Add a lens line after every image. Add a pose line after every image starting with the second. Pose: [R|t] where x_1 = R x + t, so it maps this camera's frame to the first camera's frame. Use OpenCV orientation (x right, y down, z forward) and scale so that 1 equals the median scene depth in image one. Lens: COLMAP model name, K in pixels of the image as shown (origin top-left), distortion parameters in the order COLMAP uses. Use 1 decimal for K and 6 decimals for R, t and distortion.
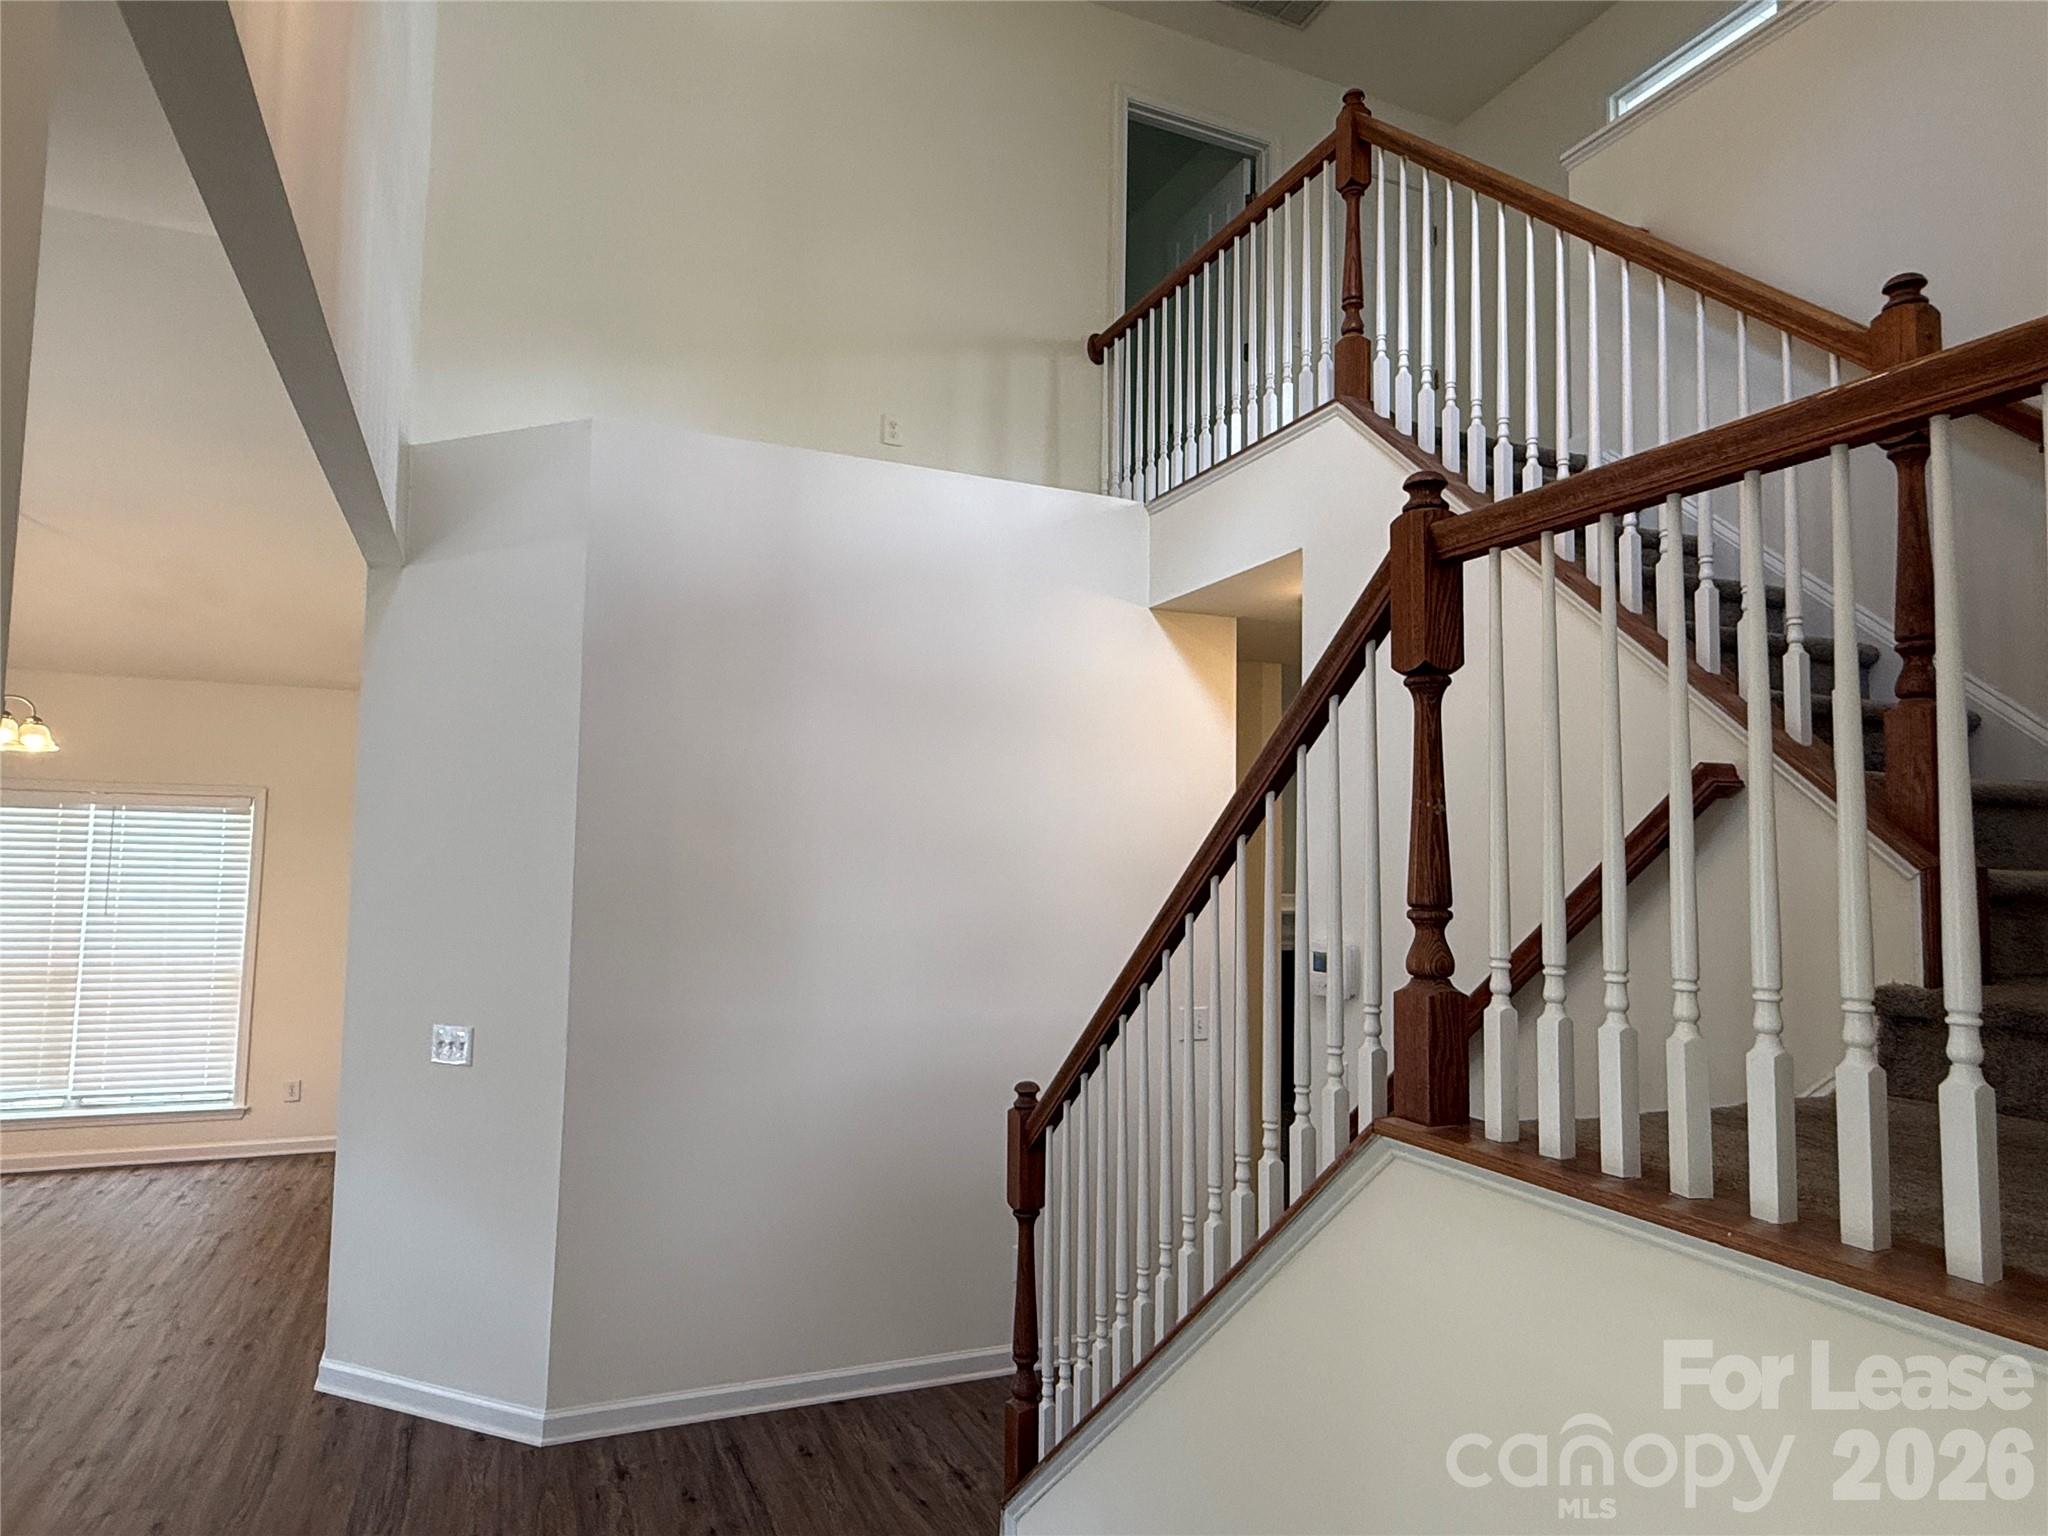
lens RADIAL K [[1226.6, 0, 1018.6], [0, 1226.6, 770.2], [0, 0, 1]] dist [0.003484, -0.000202]
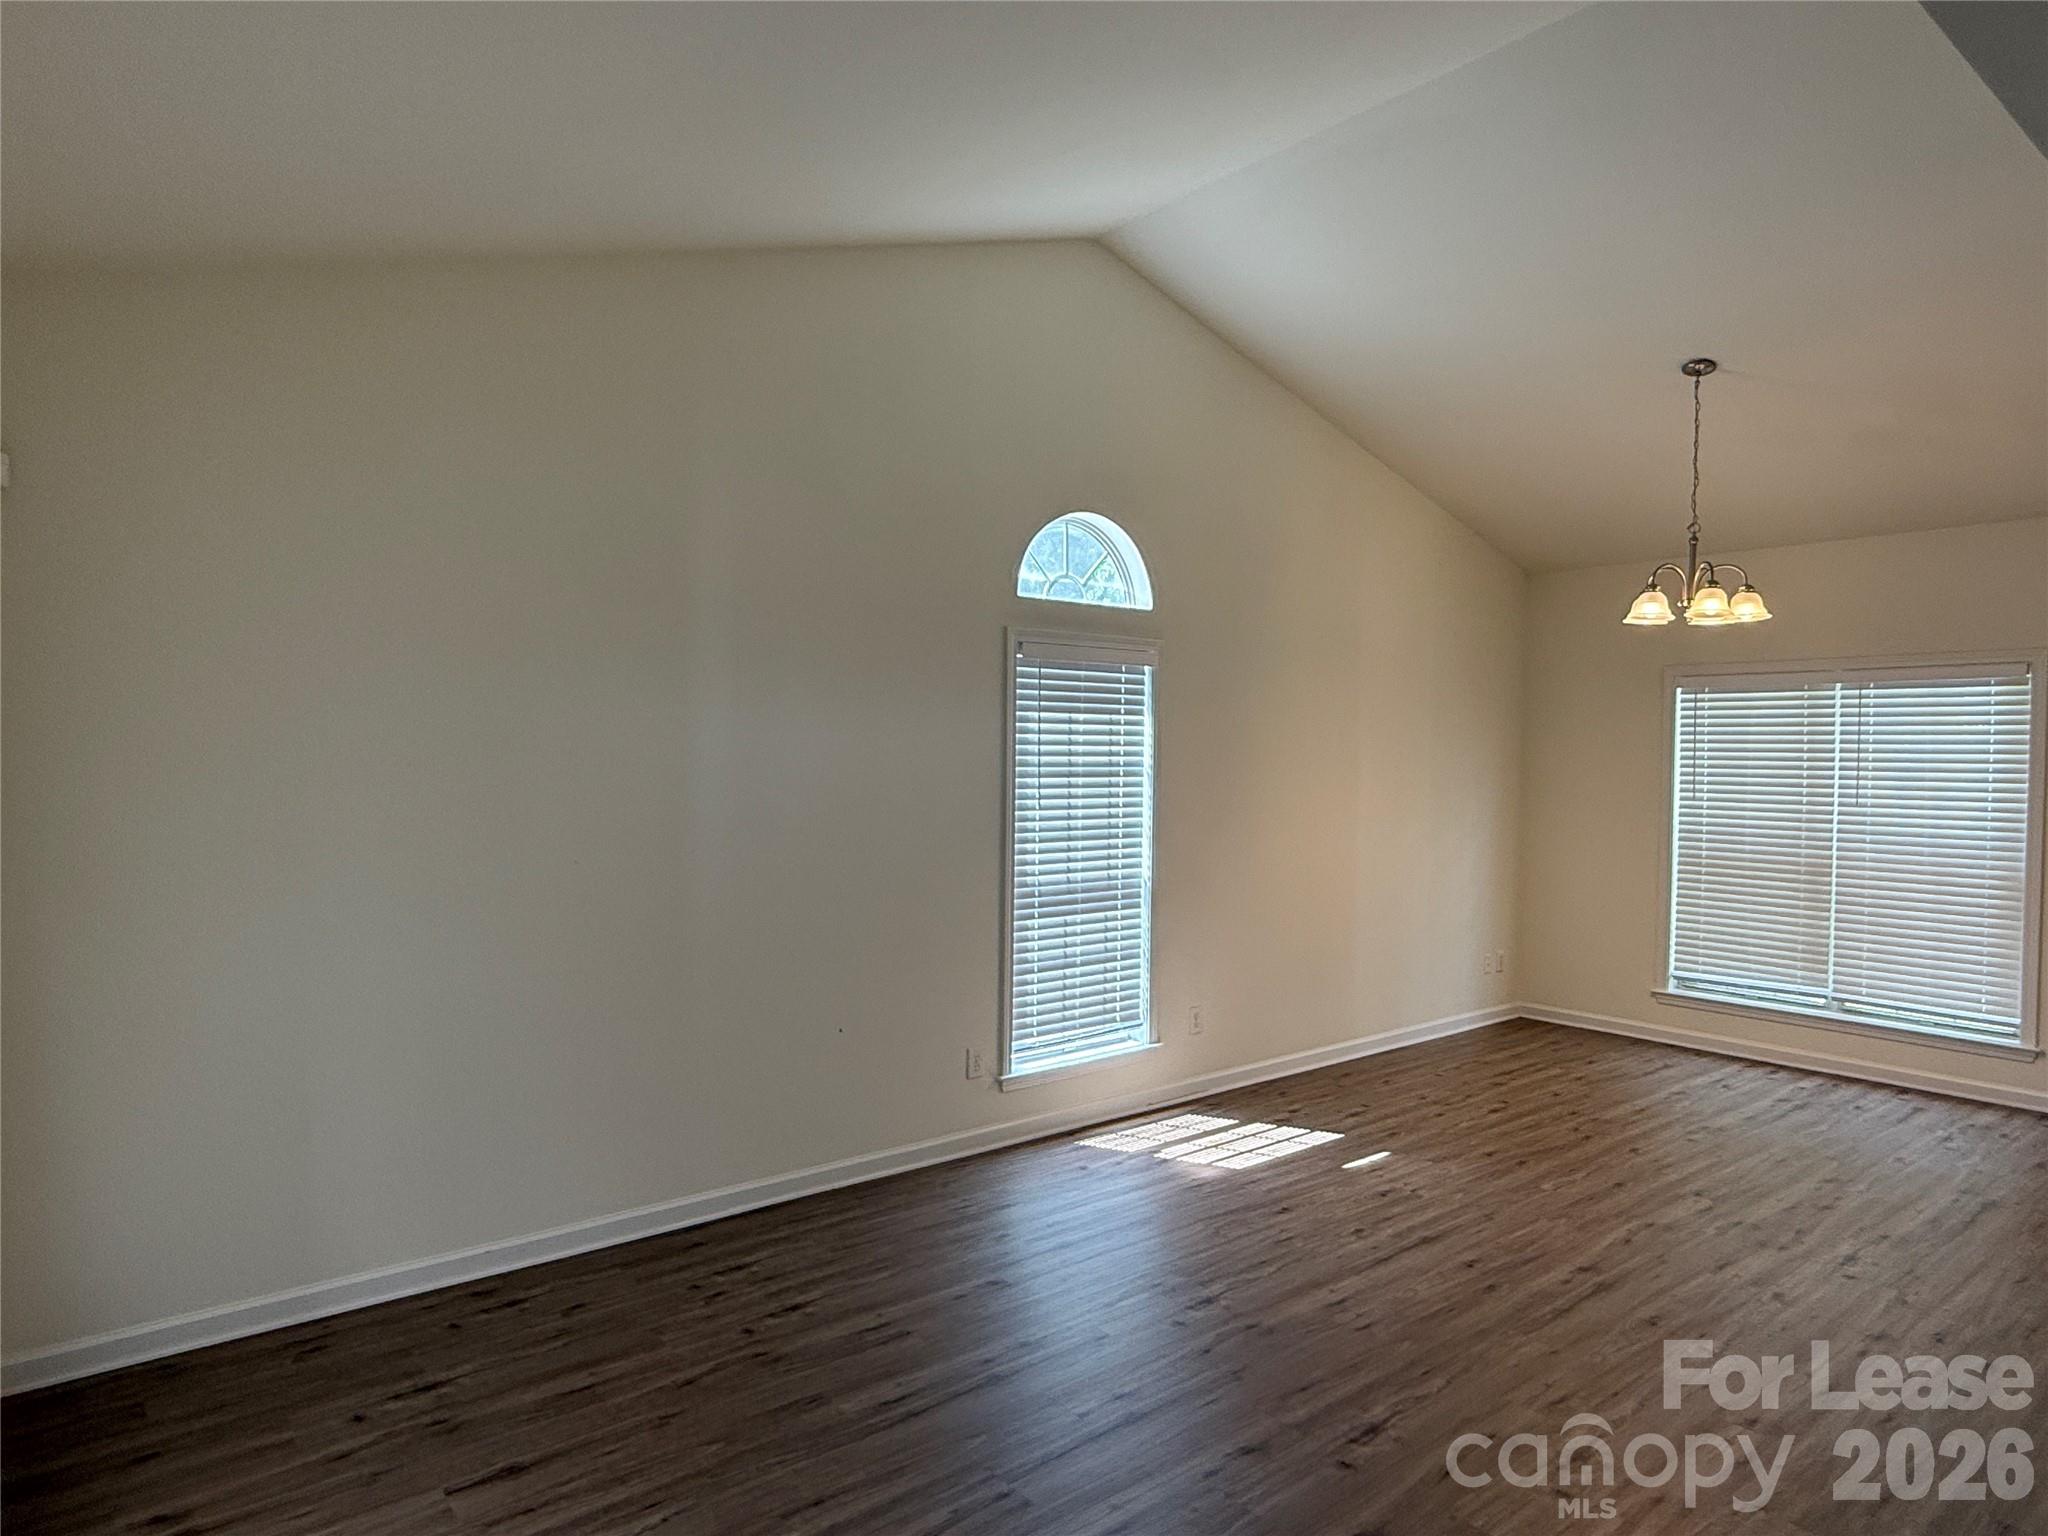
lens RADIAL K [[1226.6, 0, 1018.2], [0, 1226.6, 778.9], [0, 0, 1]] dist [0.003484, -0.000202]
pose [[0.277346, 0.003376, -0.960764, -0.058393], [0.071604, 0.997140, 0.024174, 0.041479], [0.958098, -0.075499, 0.276312, 0.202542]]
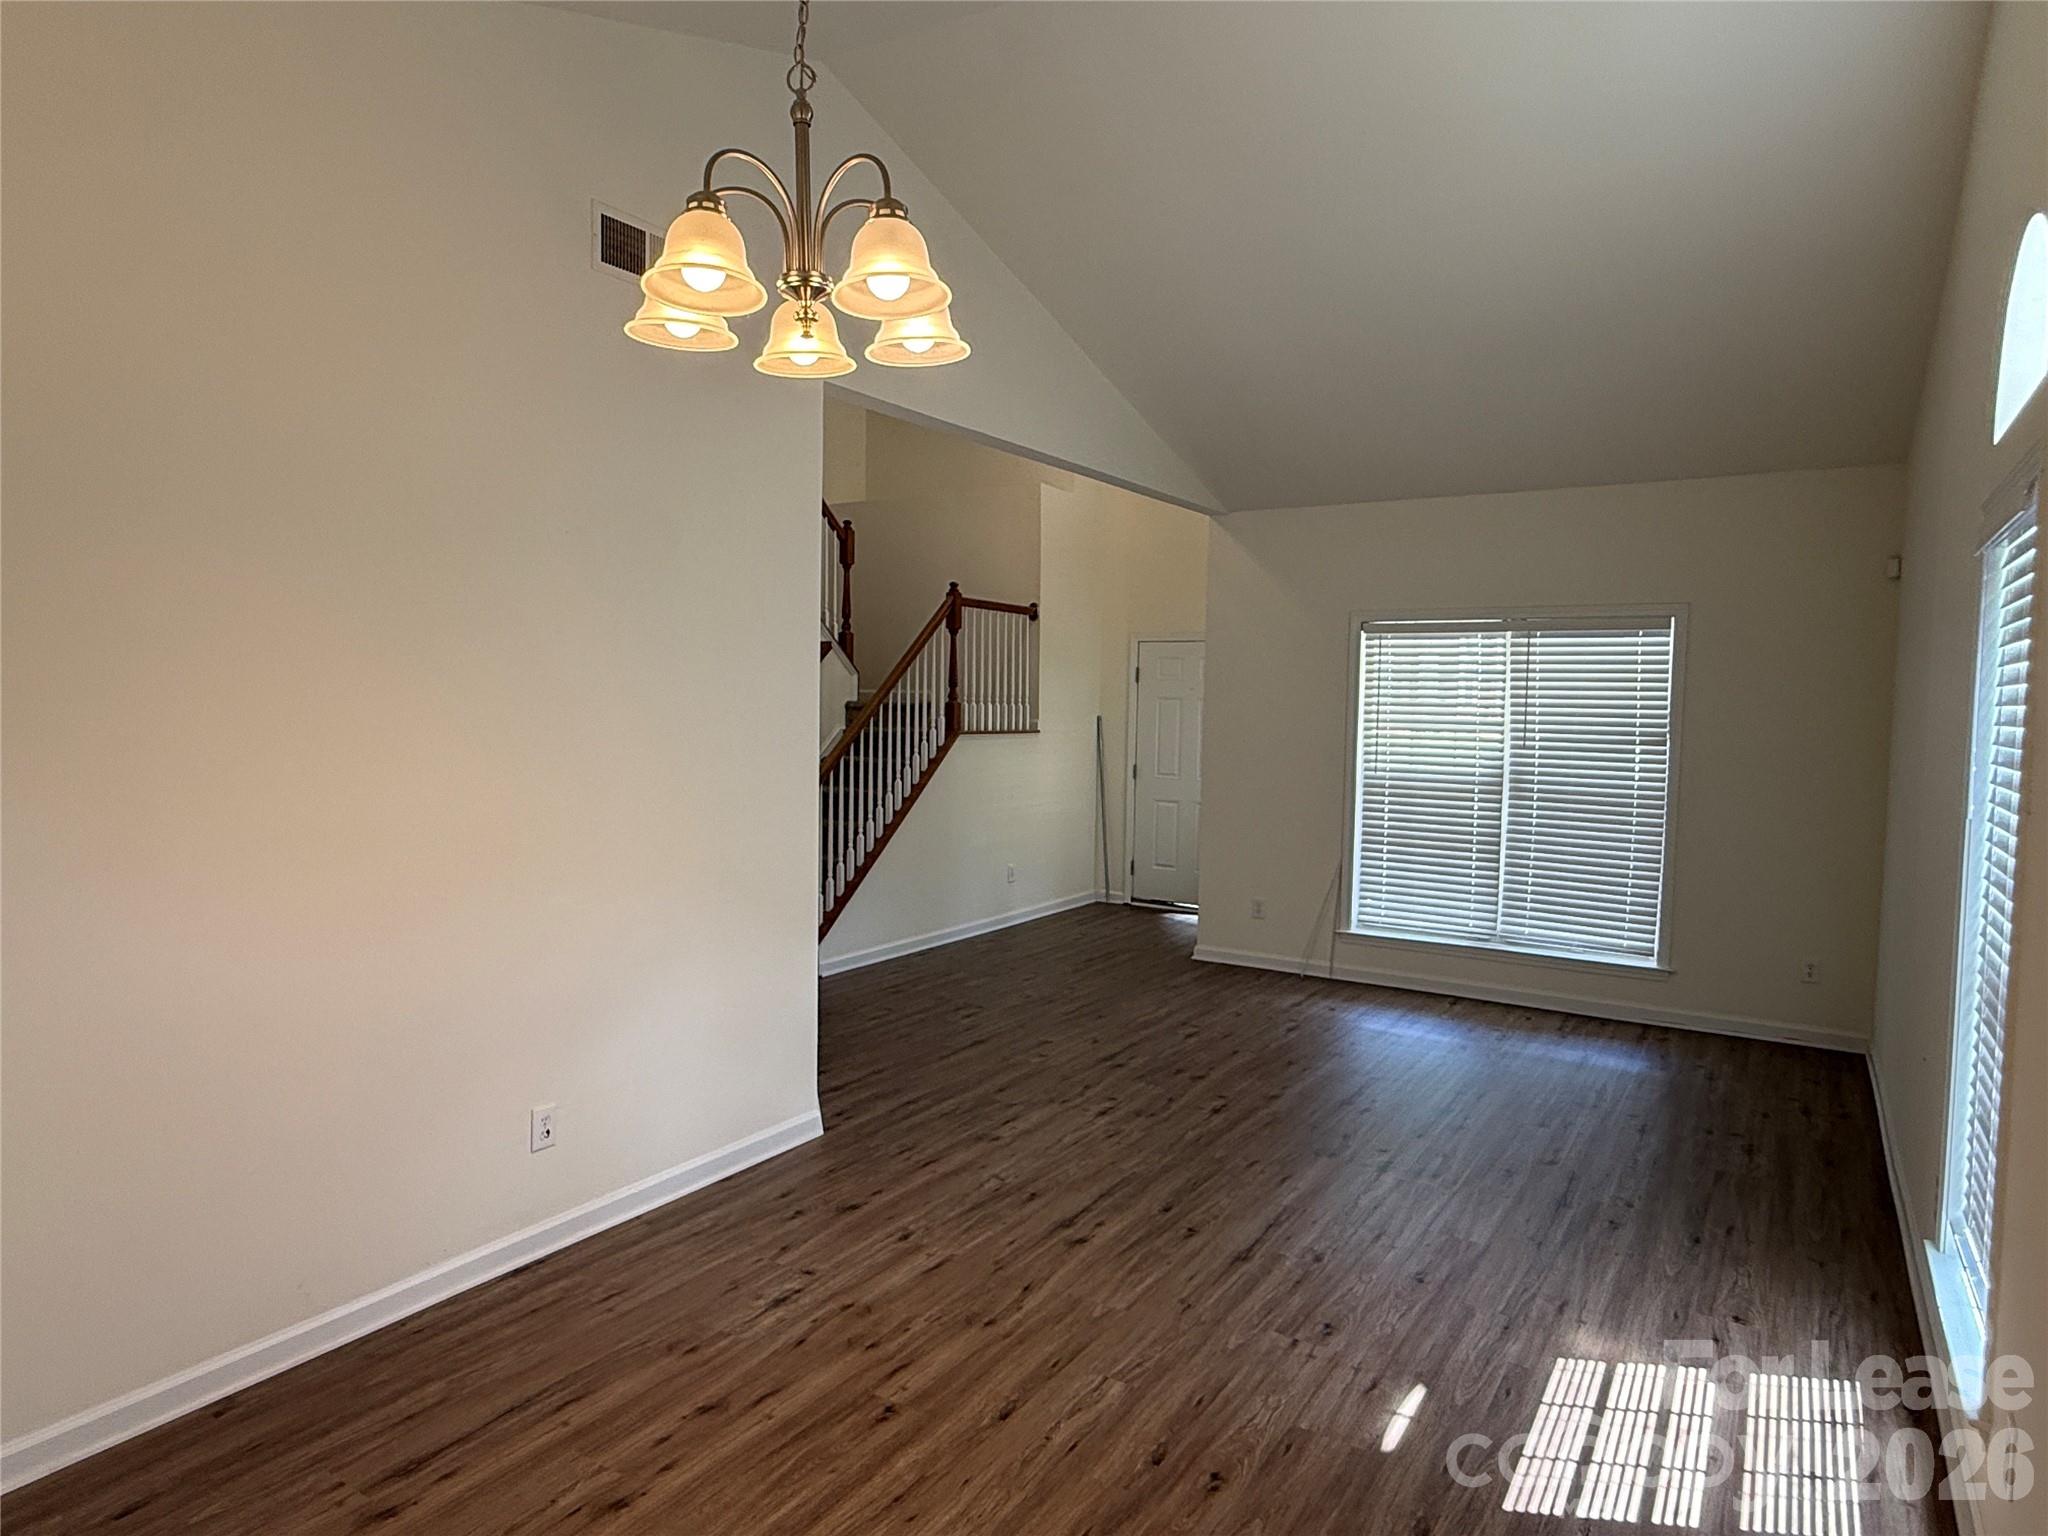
lens RADIAL K [[1226.6, 0, 1023.0], [0, 1226.6, 768.9], [0, 0, 1]] dist [0.003484, -0.000202]
pose [[-0.567896, -0.076051, 0.819579, -1.147014], [-0.090095, 0.995483, 0.029946, 0.087955], [-0.818154, -0.056834, -0.572183, 1.103958]]
